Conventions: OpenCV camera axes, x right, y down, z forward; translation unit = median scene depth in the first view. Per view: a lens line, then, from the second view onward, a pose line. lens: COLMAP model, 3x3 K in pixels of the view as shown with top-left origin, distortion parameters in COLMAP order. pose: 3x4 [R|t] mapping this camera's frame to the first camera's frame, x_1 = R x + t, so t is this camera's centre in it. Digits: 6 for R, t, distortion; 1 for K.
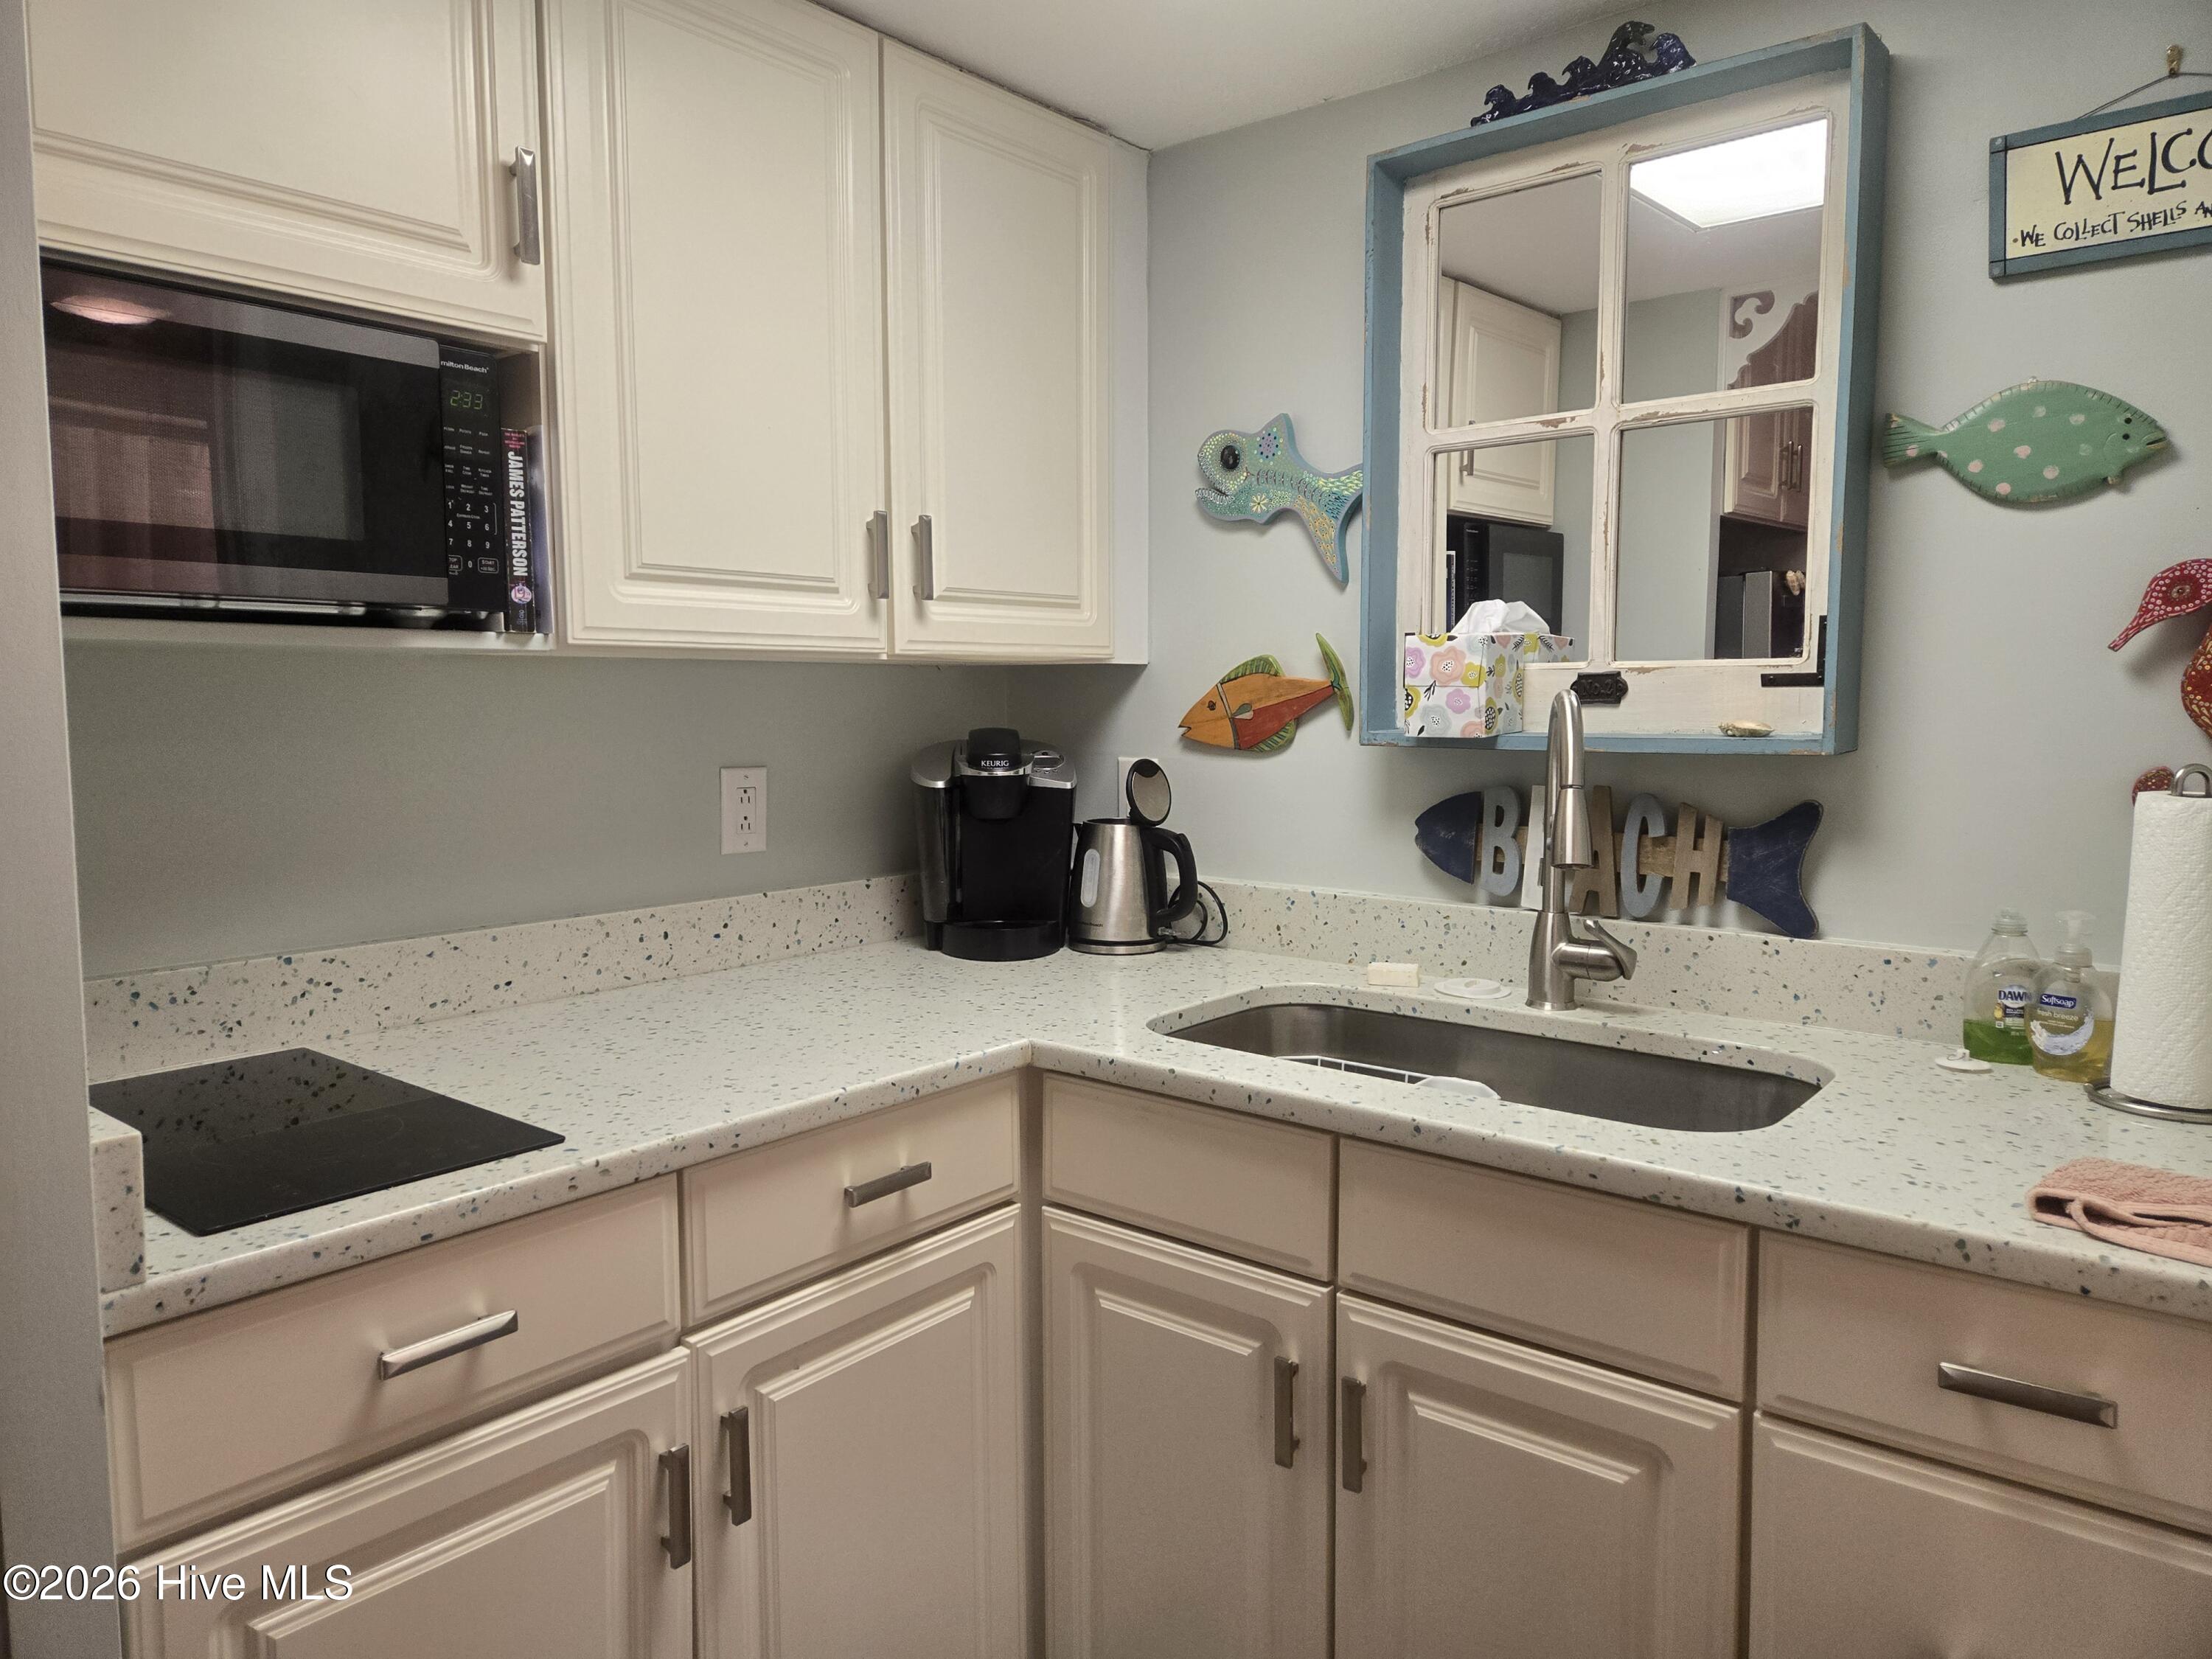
lens RADIAL K [[1477.5, 0, 1082.6], [0, 1477.5, 819.3], [0, 0, 1]] dist [0.081139, -0.077912]
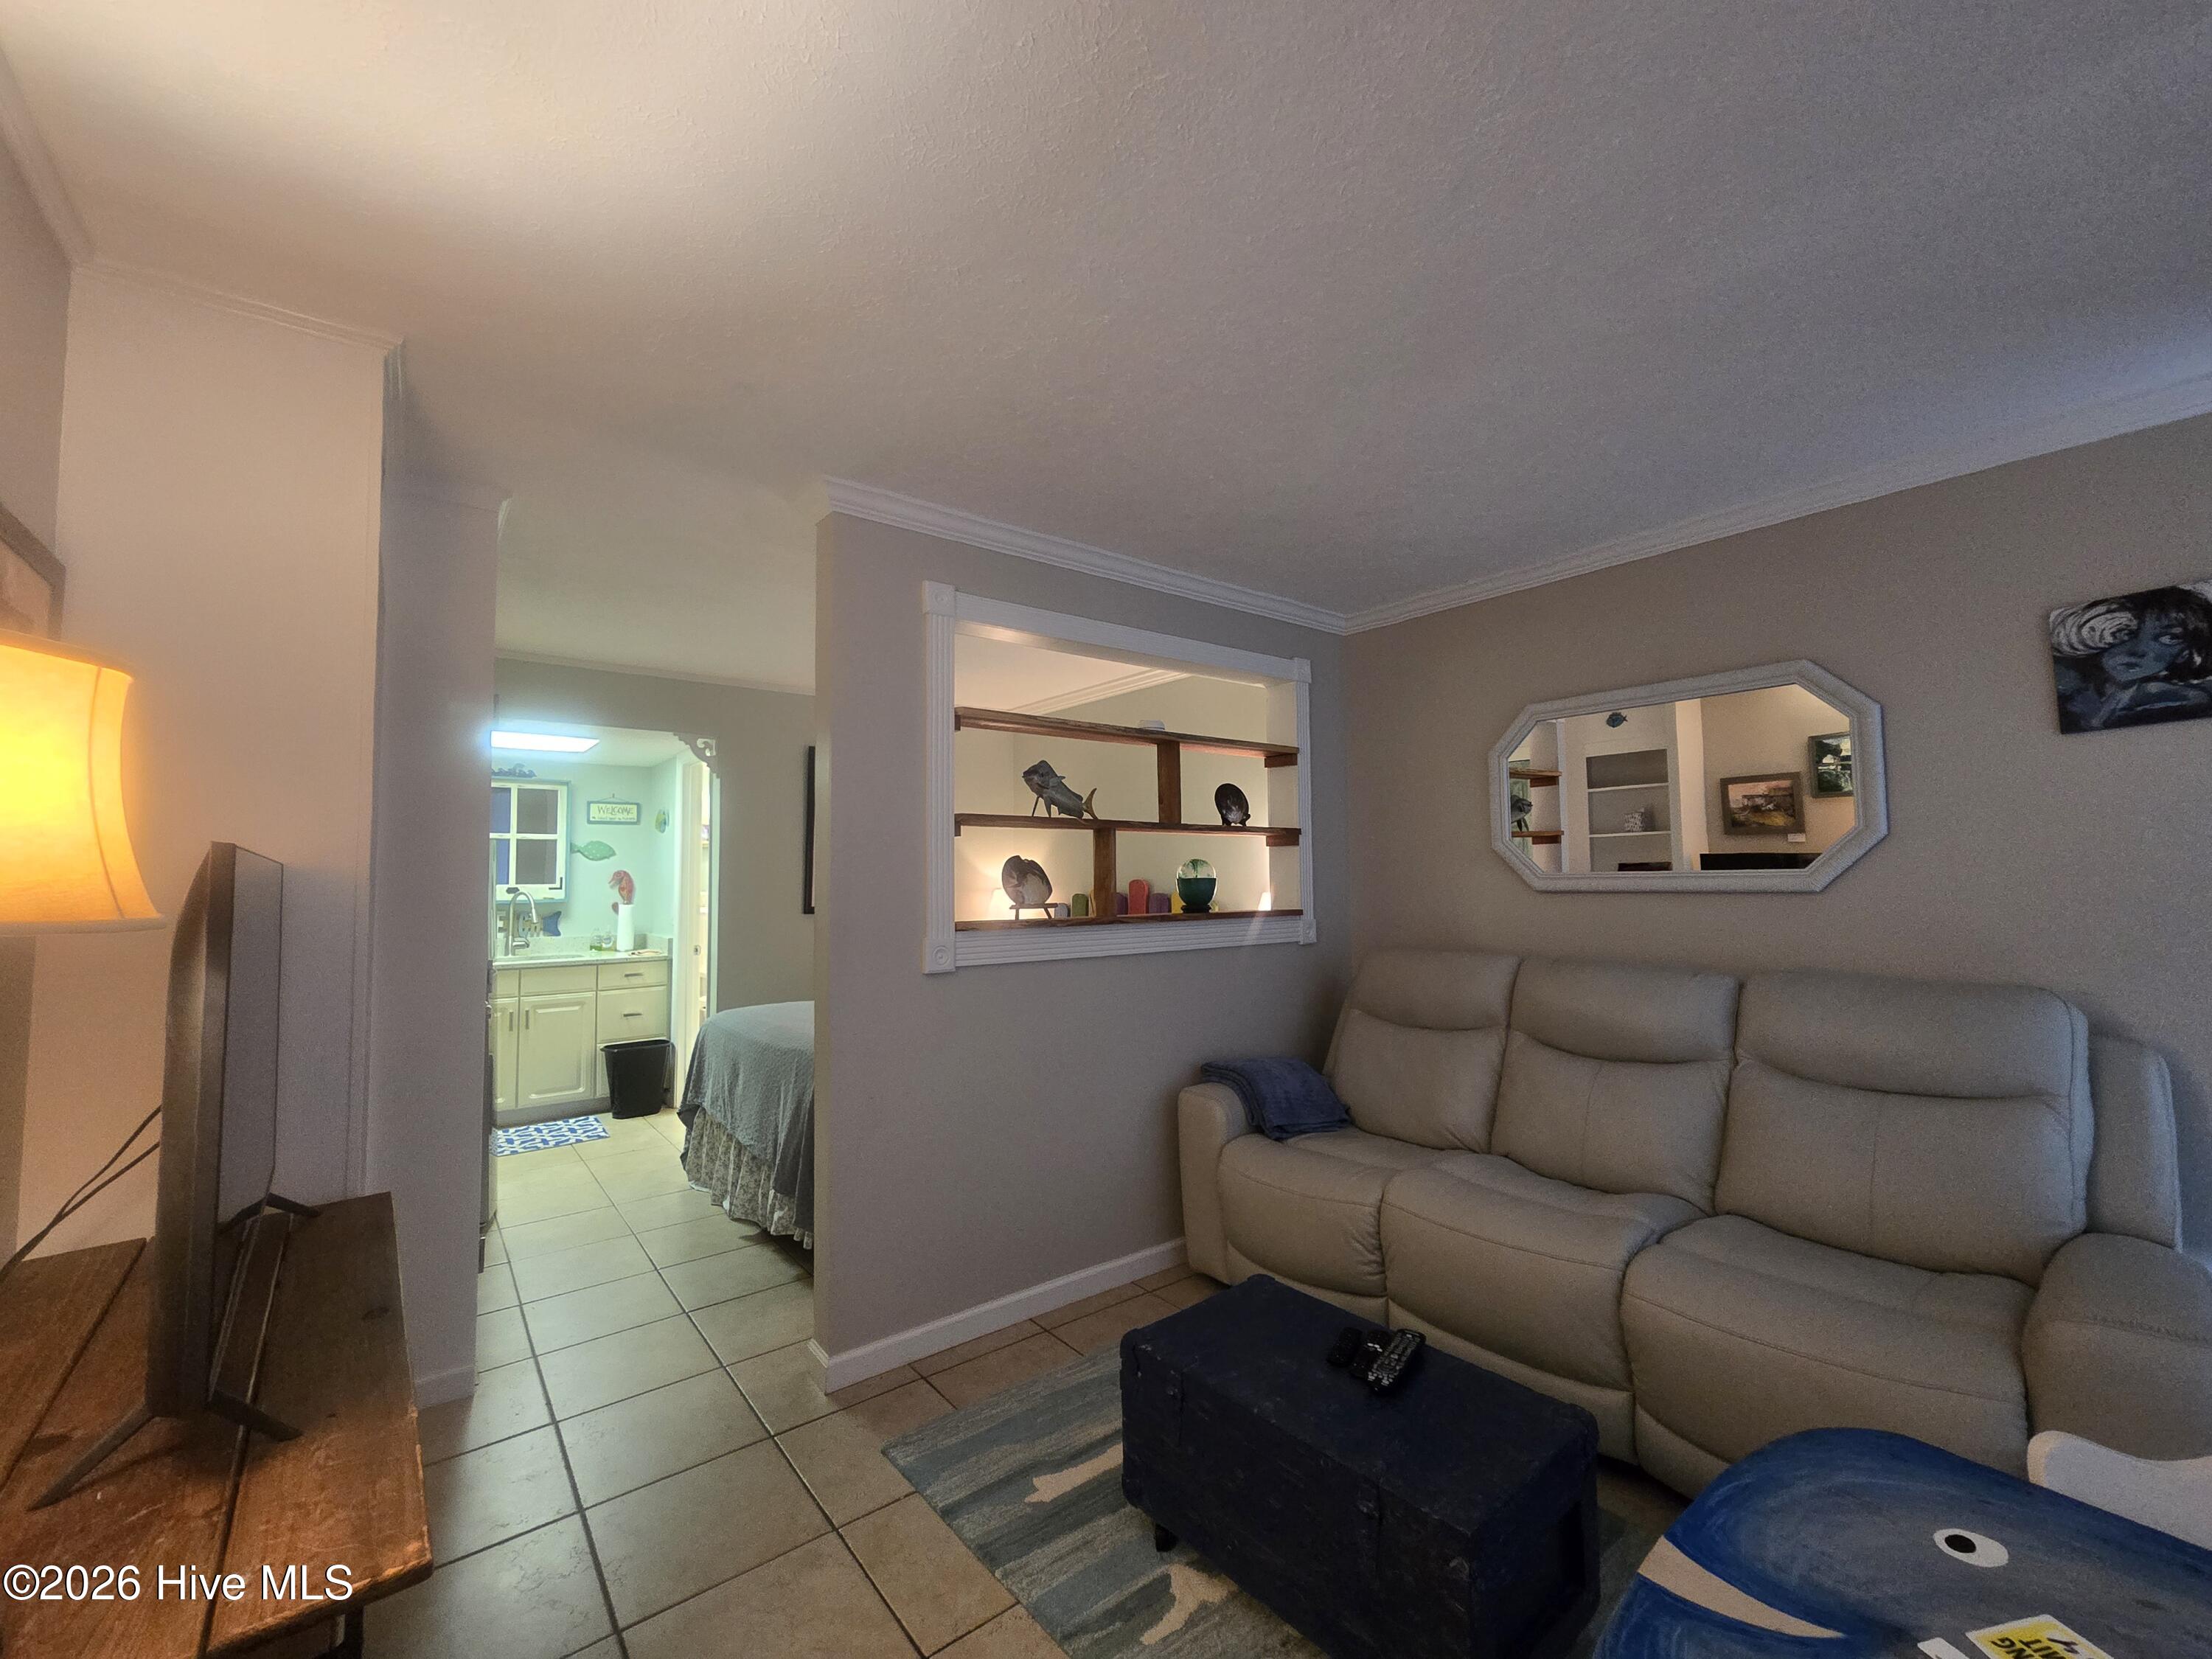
lens RADIAL K [[909.9, 0, 1099.9], [0, 909.9, 833.2], [0, 0, 1]] dist [0.003604, -0.000791]
pose [[0.206938, 0.050998, 0.977024, -2.460321], [0.092755, 0.993120, -0.071484, 0.132743], [-0.973947, 0.105416, 0.200784, -1.679788]]
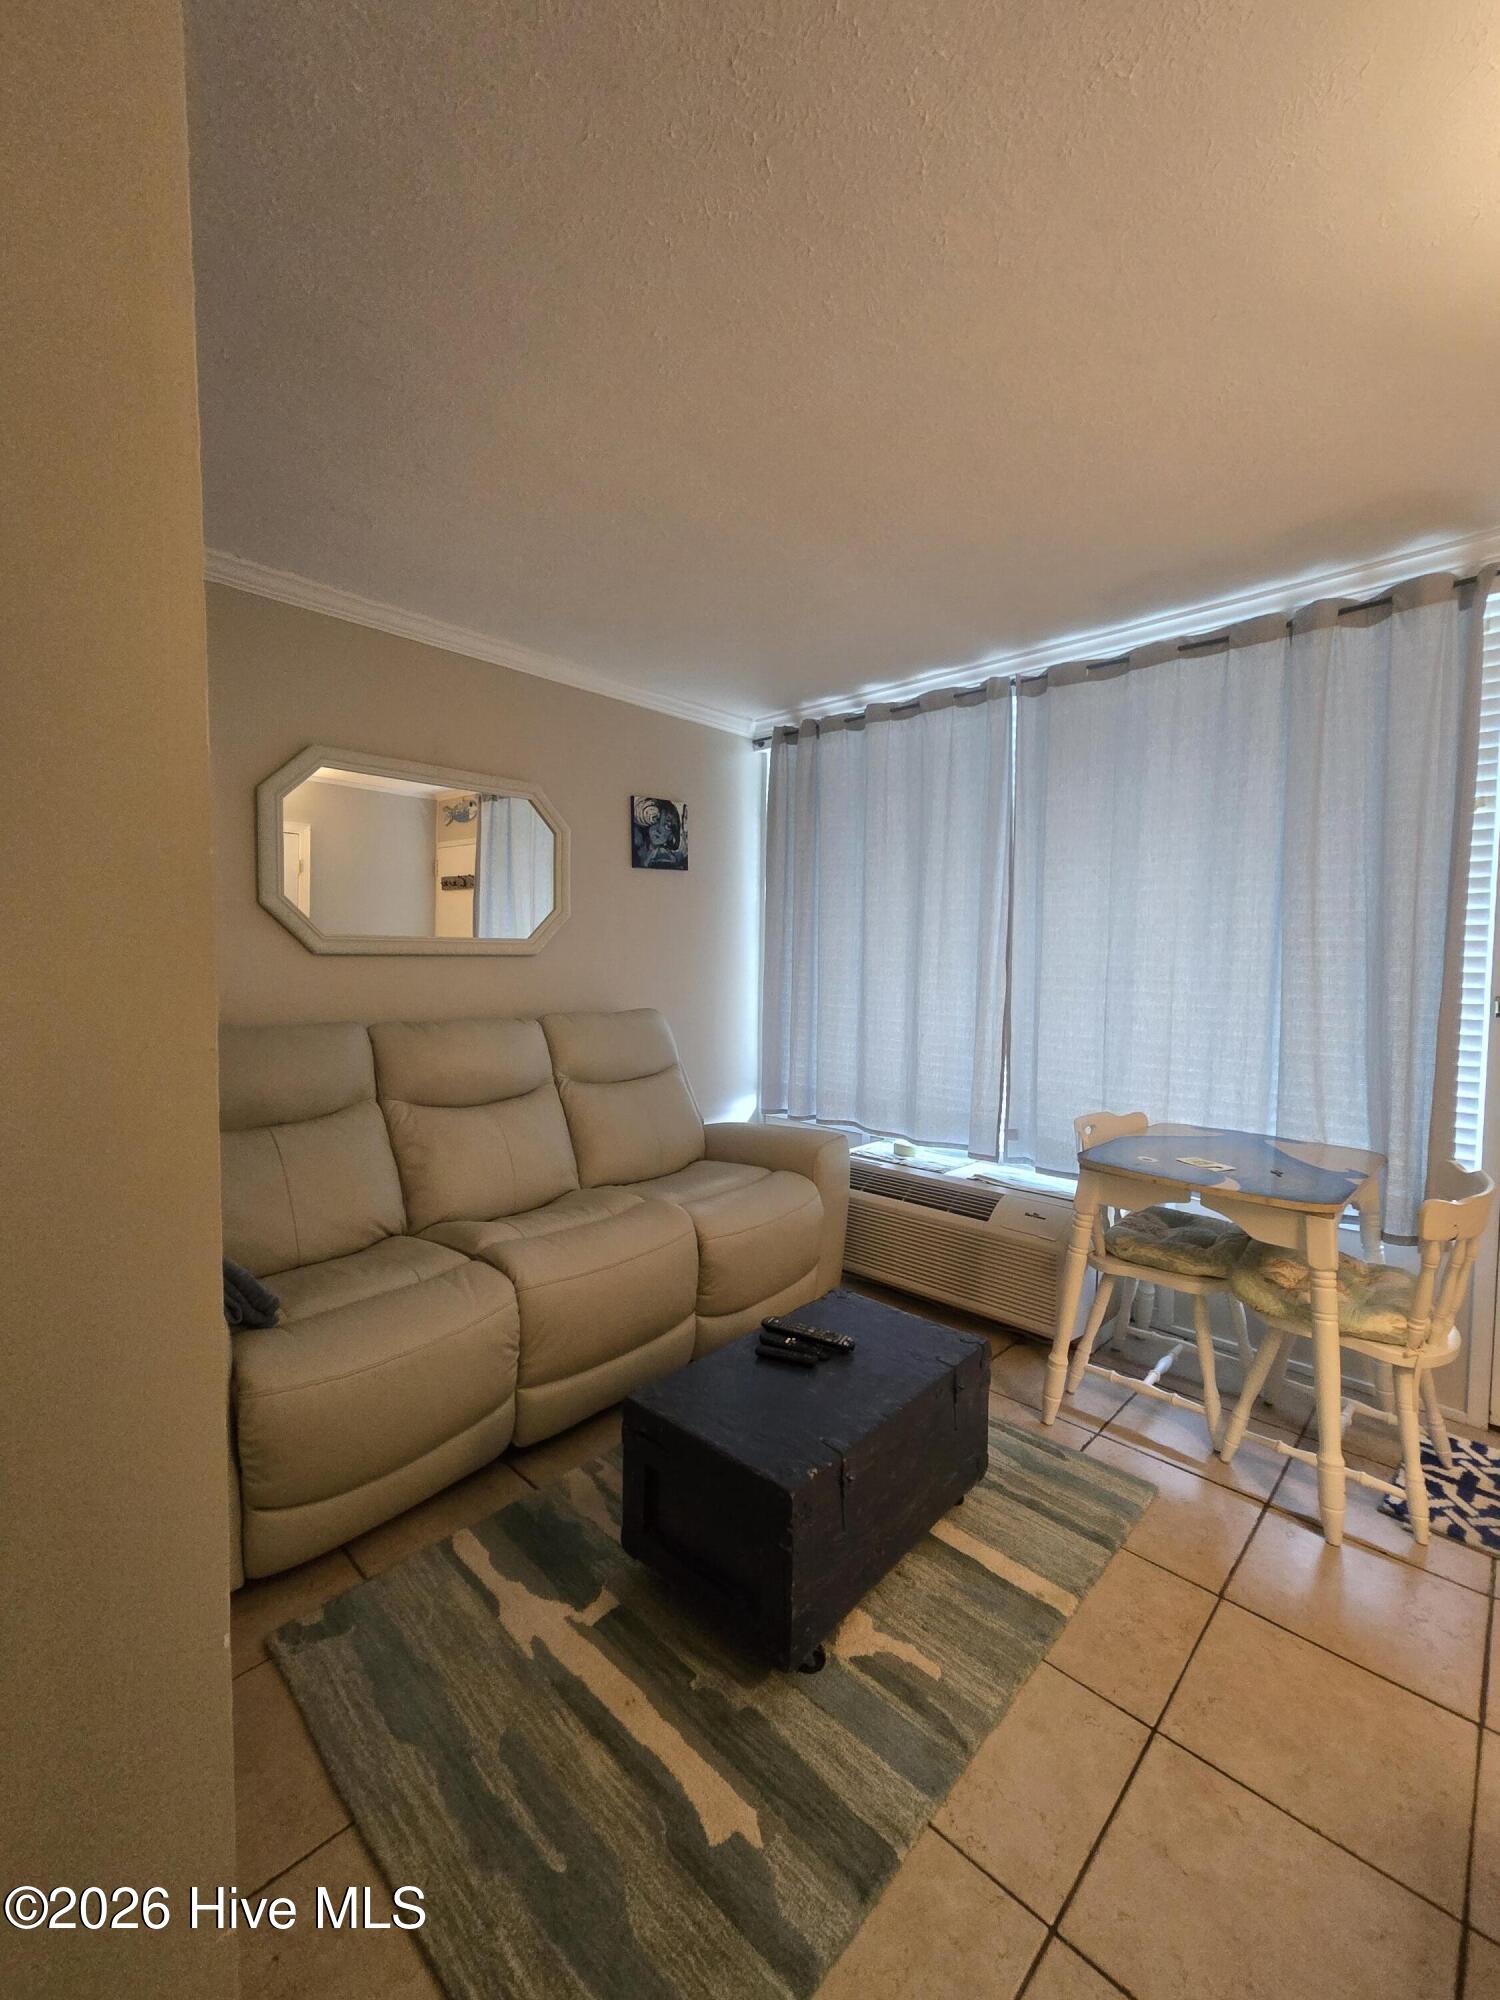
lens RADIAL K [[822.7, 0, 754.0], [0, 822.7, 994.1], [0, 0, 1]] dist [0.003604, -0.000791]
pose [[-0.997570, -0.012578, 0.068520, -1.316846], [-0.003211, 0.990823, 0.135127, 0.059010], [-0.069591, 0.134579, -0.988456, -0.639913]]
